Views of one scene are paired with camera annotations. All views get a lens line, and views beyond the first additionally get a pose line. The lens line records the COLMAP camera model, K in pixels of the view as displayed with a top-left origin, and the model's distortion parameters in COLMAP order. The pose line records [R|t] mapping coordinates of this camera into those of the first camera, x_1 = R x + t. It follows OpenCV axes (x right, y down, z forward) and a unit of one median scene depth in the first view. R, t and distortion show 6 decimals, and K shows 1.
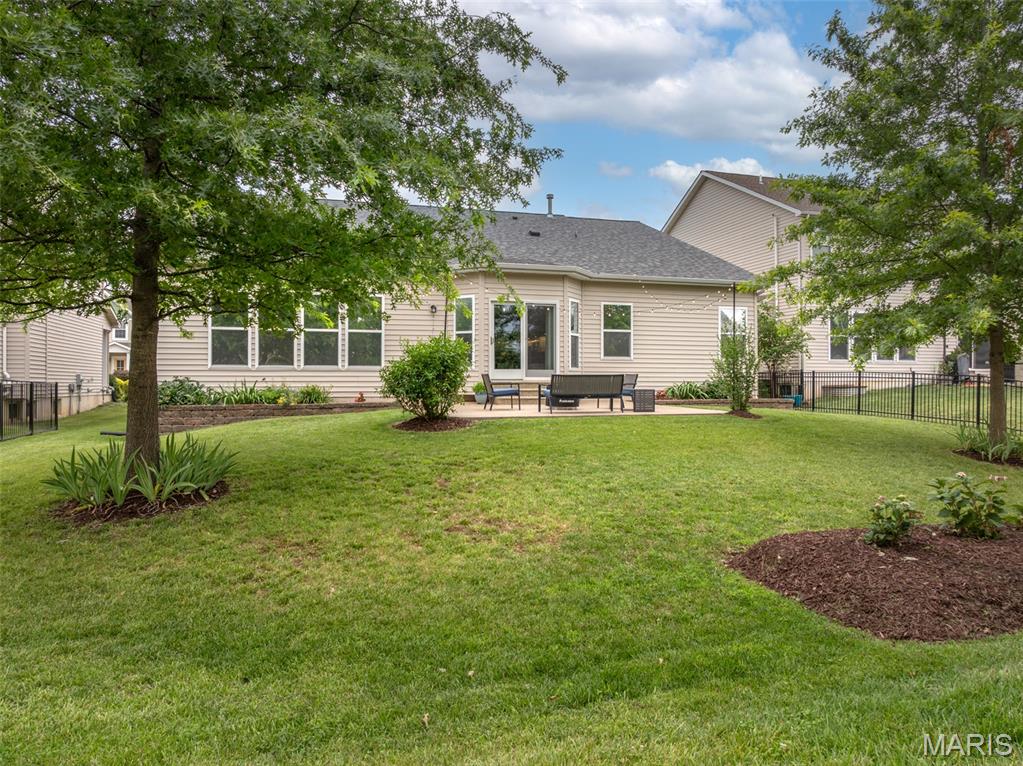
lens RADIAL K [[725.4, 0, 516.2], [0, 725.4, 381.4], [0, 0, 1]] dist [-0.033967, -0.003790]
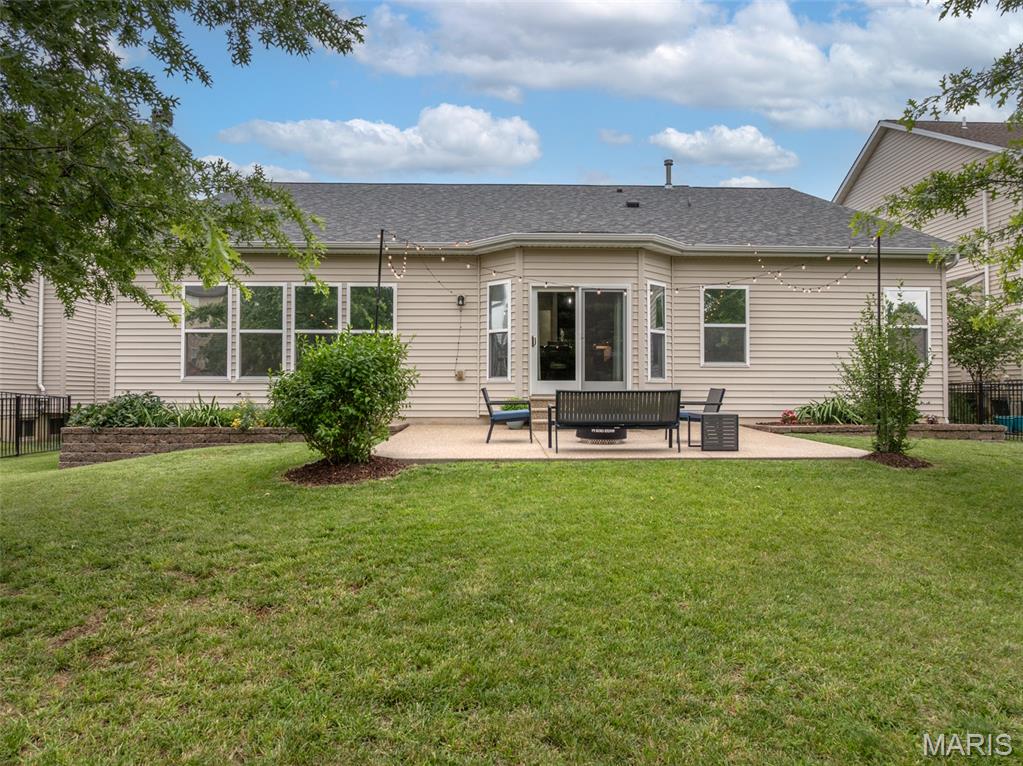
lens RADIAL K [[725.4, 0, 516.2], [0, 725.4, 381.4], [0, 0, 1]] dist [-0.033967, -0.003790]
pose [[0.966699, -0.002075, -0.255906, 0.131565], [-0.001053, 0.999926, -0.012086, -0.007175], [0.255912, 0.011953, 0.966626, 0.286699]]
